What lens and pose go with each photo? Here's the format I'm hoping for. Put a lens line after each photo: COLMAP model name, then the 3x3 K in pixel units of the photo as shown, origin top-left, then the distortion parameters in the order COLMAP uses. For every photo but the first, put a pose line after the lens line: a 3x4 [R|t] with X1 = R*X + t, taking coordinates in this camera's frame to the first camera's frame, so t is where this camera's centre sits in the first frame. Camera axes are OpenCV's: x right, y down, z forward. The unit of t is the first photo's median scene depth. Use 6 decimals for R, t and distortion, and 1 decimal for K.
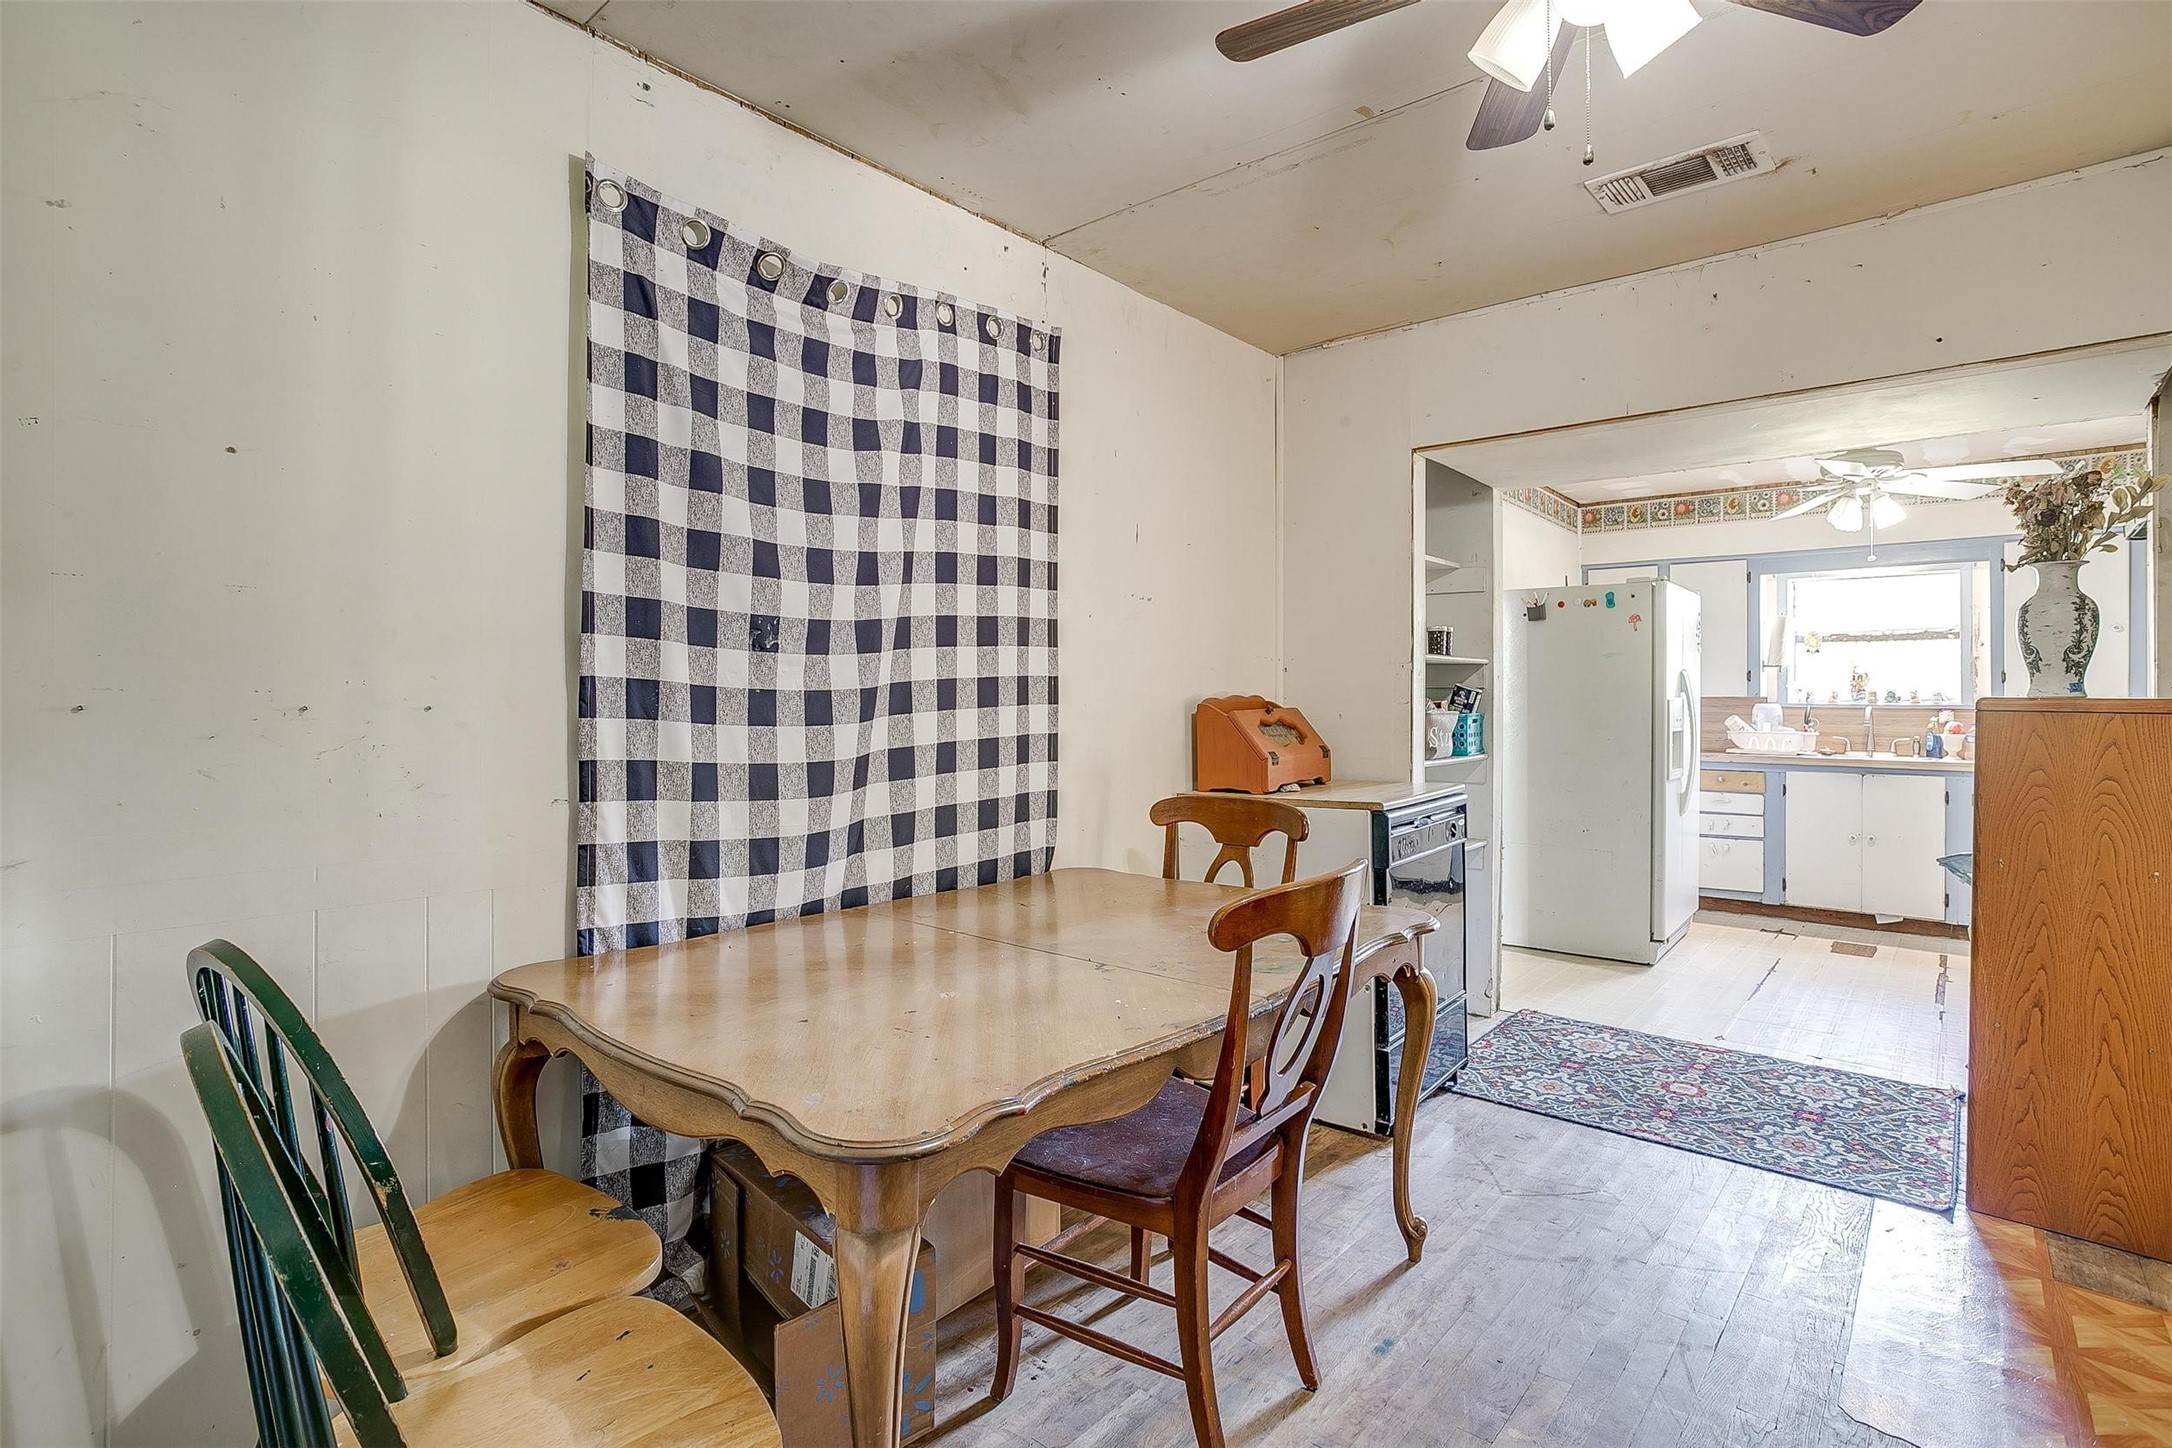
lens RADIAL K [[1068.0, 0, 1072.8], [0, 1068.0, 695.9], [0, 0, 1]] dist [-0.052182, 0.026166]
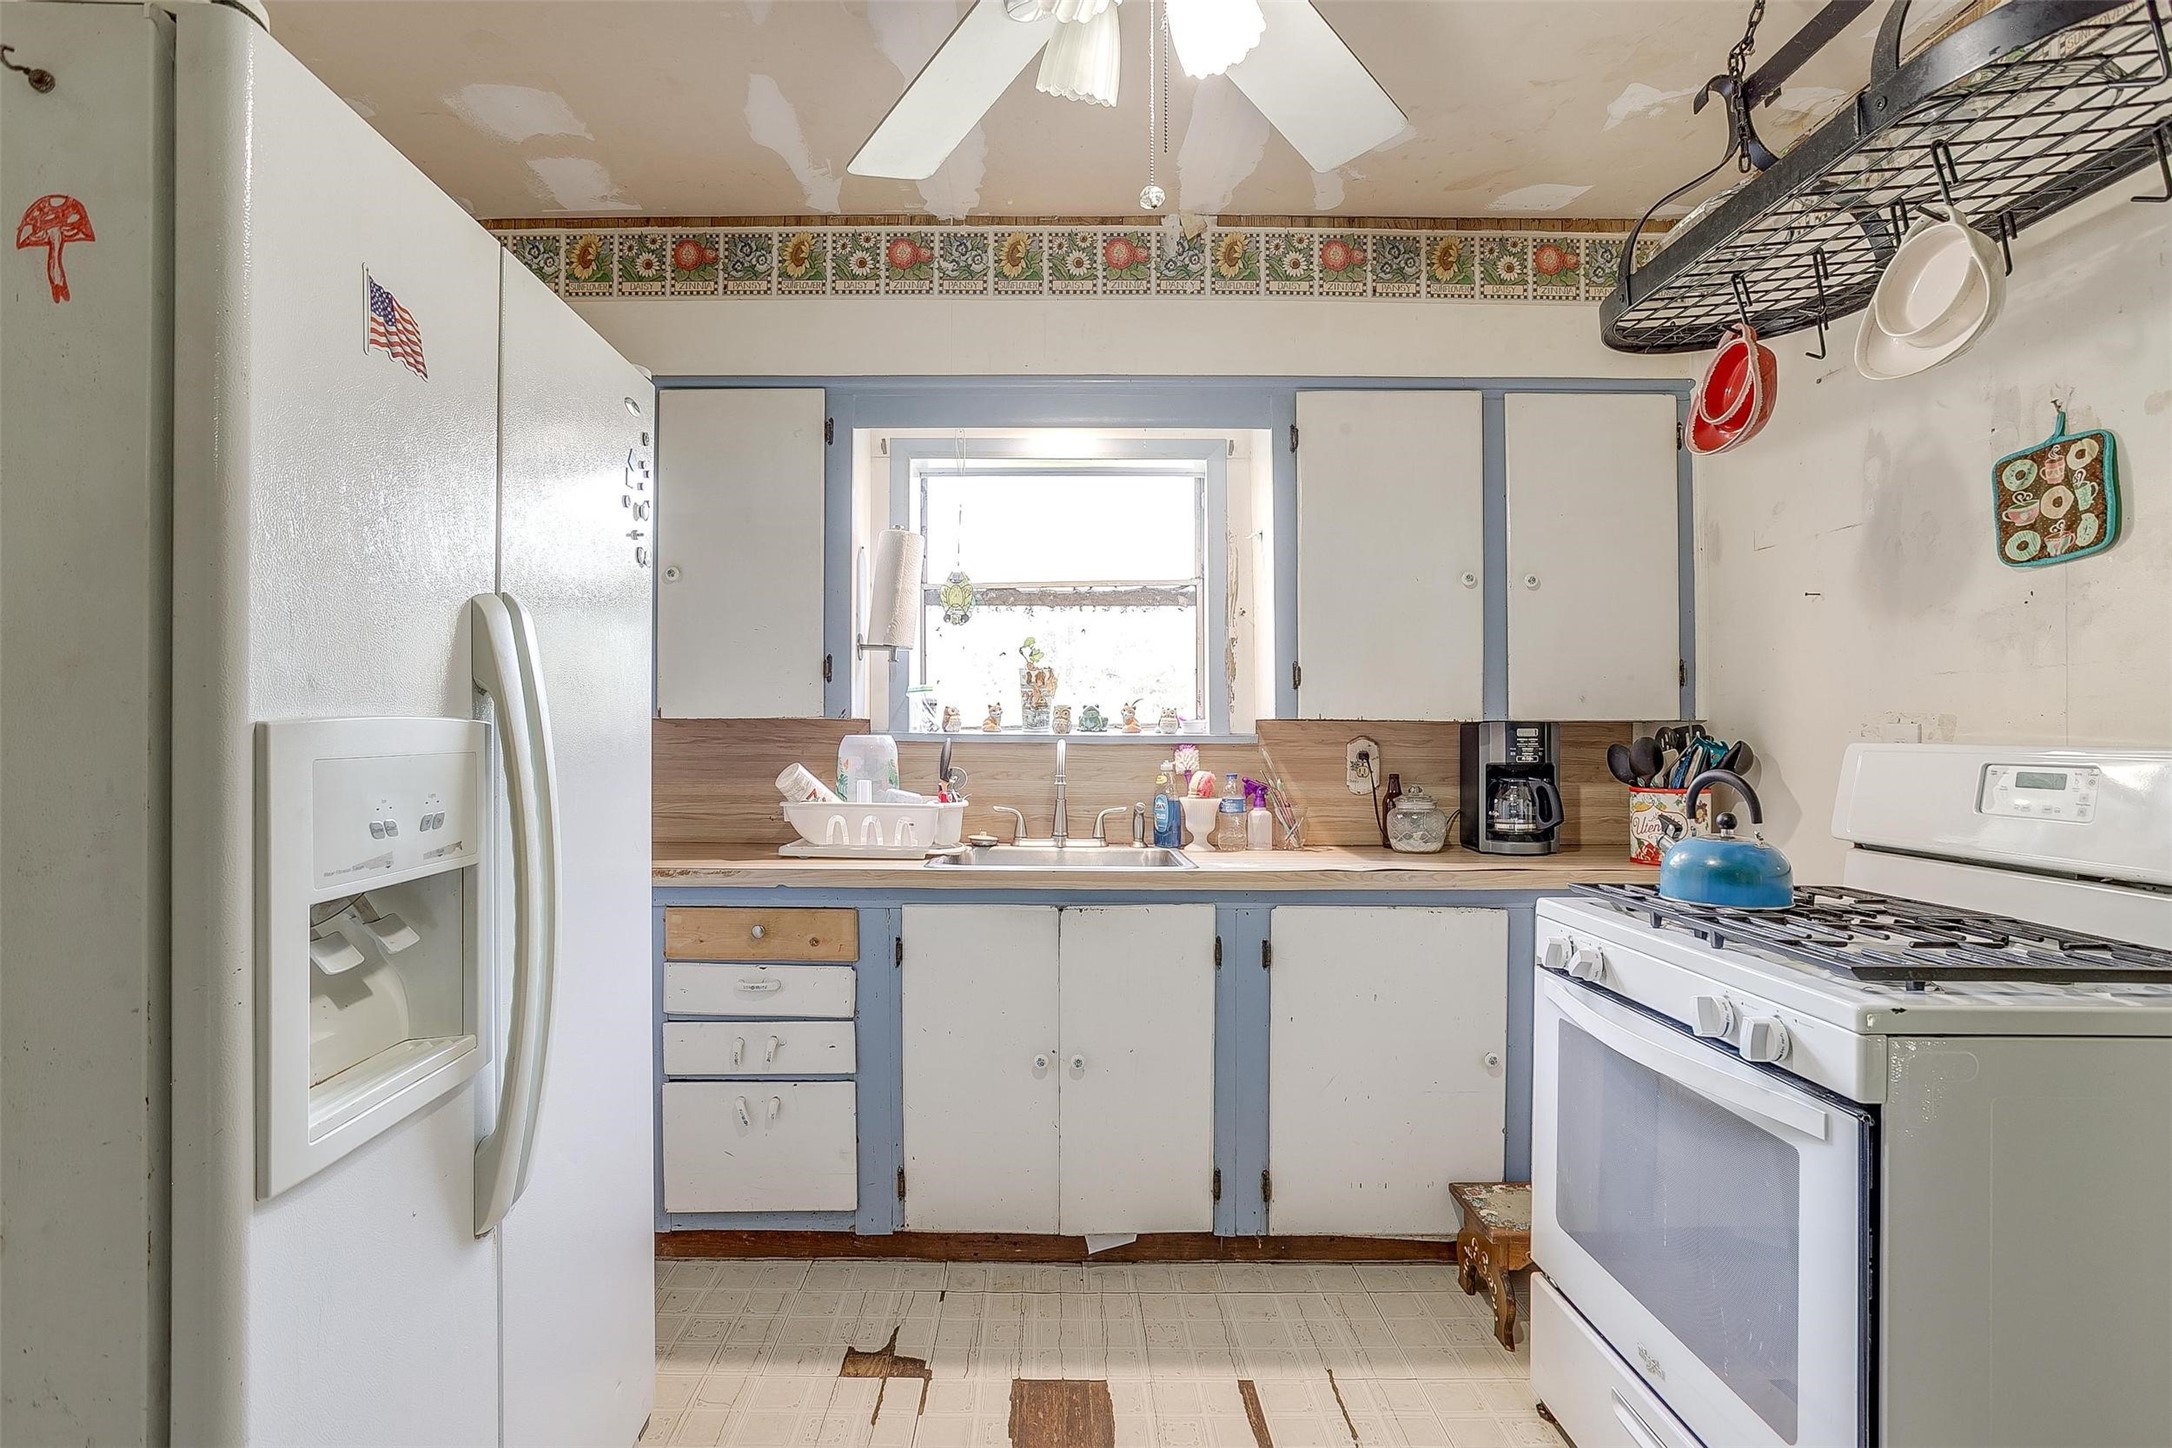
lens RADIAL K [[1068.0, 0, 1038.2], [0, 1068.0, 719.3], [0, 0, 1]] dist [-0.052182, 0.026166]
pose [[0.762230, 0.002026, 0.647303, 0.475604], [-0.000420, 0.999996, -0.002635, 0.002361], [-0.647306, 0.001737, 0.762228, 0.683554]]
